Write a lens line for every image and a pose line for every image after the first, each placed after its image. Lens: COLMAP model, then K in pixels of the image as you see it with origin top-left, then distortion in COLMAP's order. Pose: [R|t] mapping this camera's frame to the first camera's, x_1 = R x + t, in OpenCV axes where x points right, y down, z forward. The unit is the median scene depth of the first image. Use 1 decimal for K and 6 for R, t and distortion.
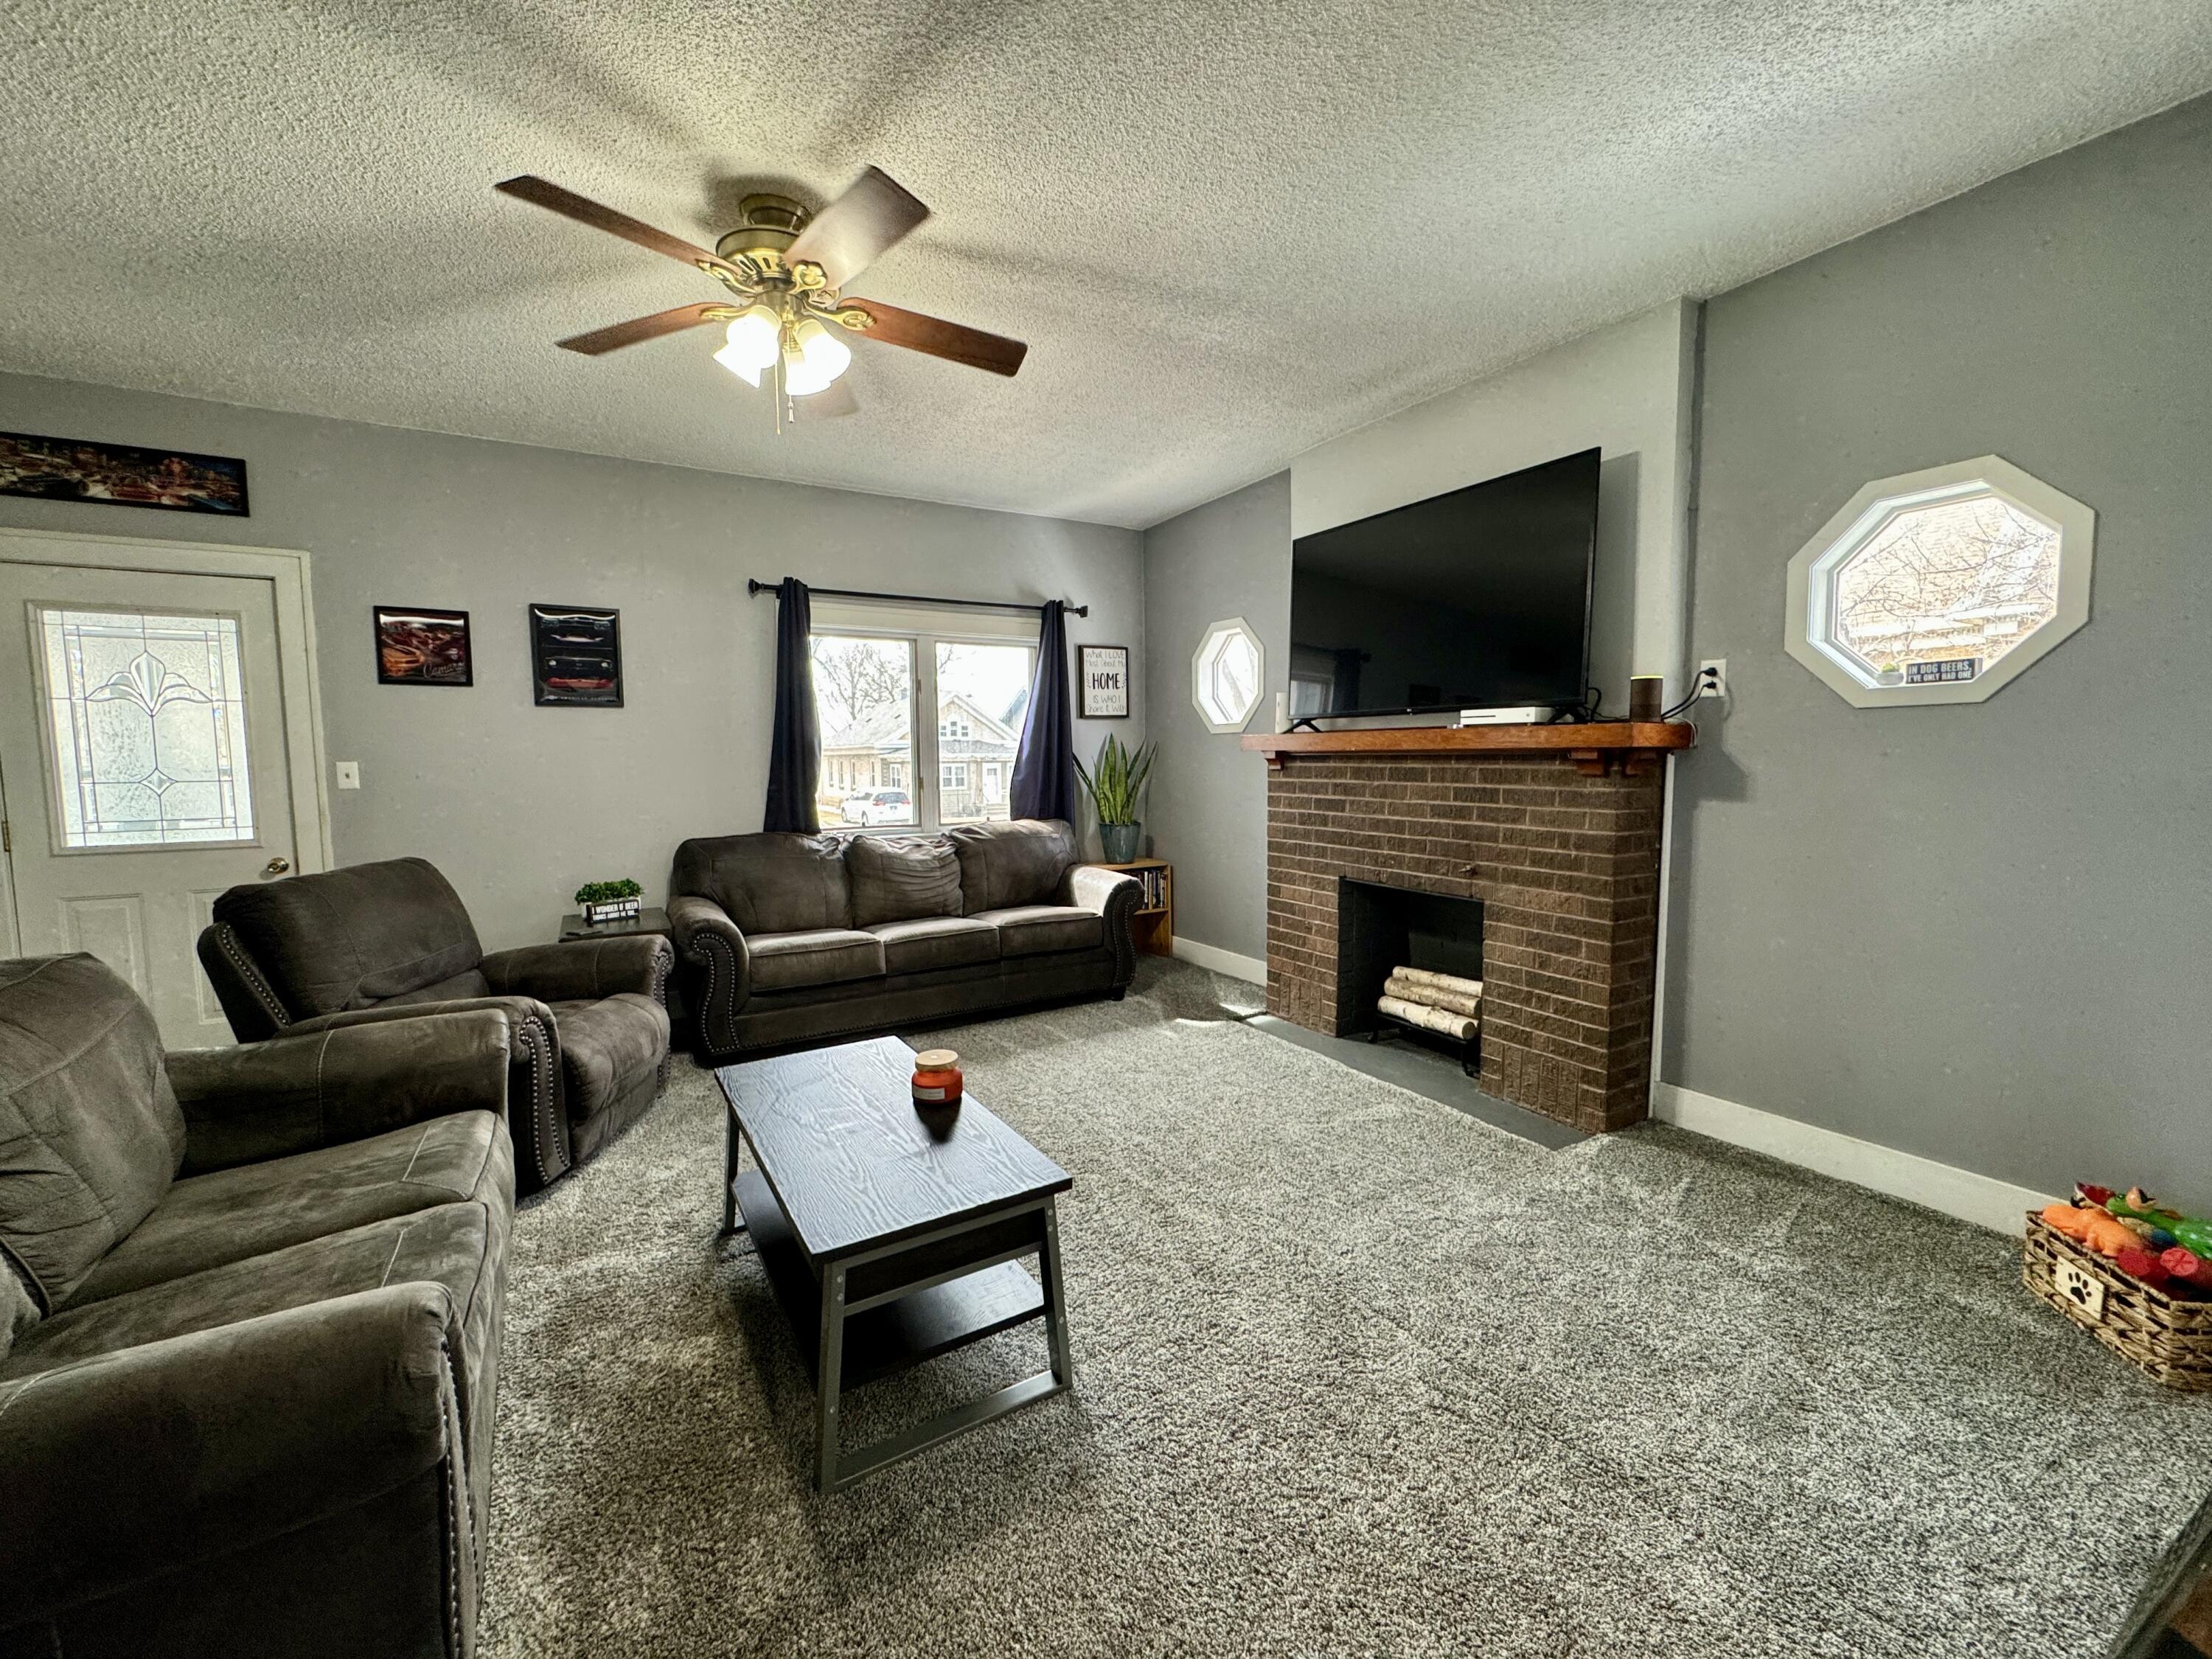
lens RADIAL K [[881.2, 0, 1102.7], [0, 881.2, 829.9], [0, 0, 1]] dist [-0.003496, 0.000332]
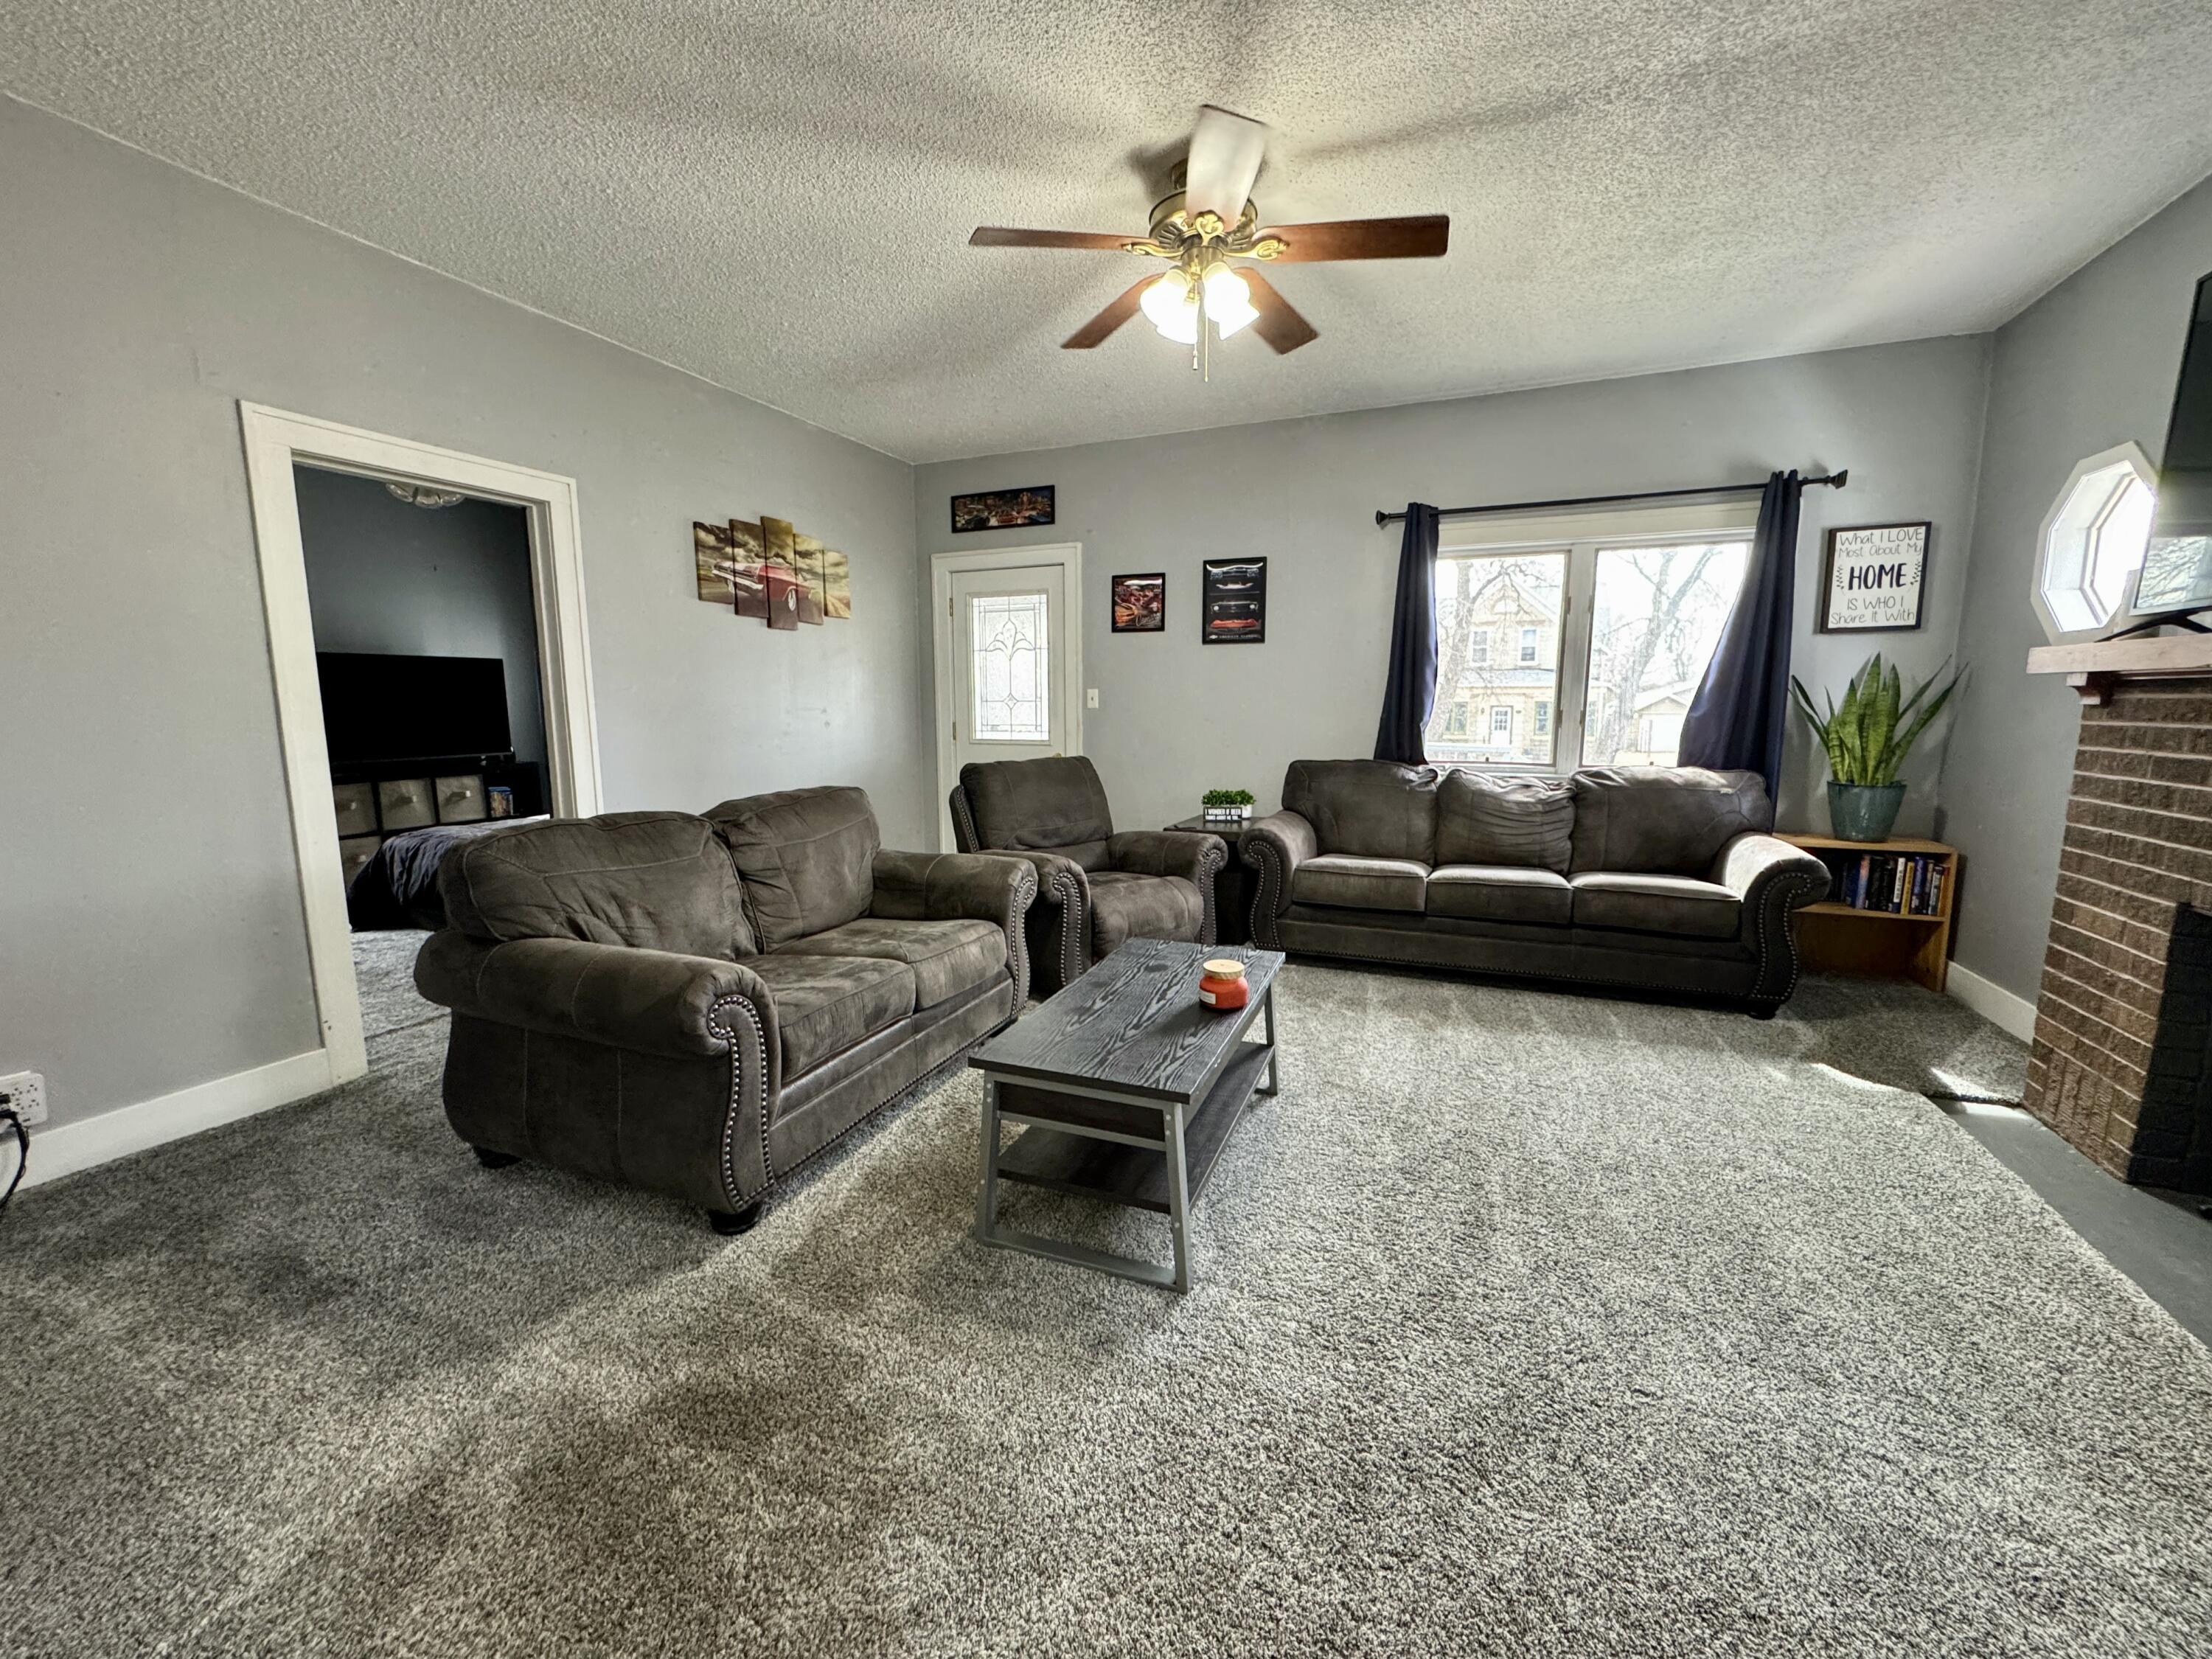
lens RADIAL K [[881.2, 0, 1103.3], [0, 881.2, 825.2], [0, 0, 1]] dist [-0.003496, 0.000332]
pose [[0.599697, 0.122602, -0.790779, 0.318688], [-0.071348, 0.992450, 0.099761, -0.001571], [0.797040, -0.003406, 0.603917, 0.151002]]
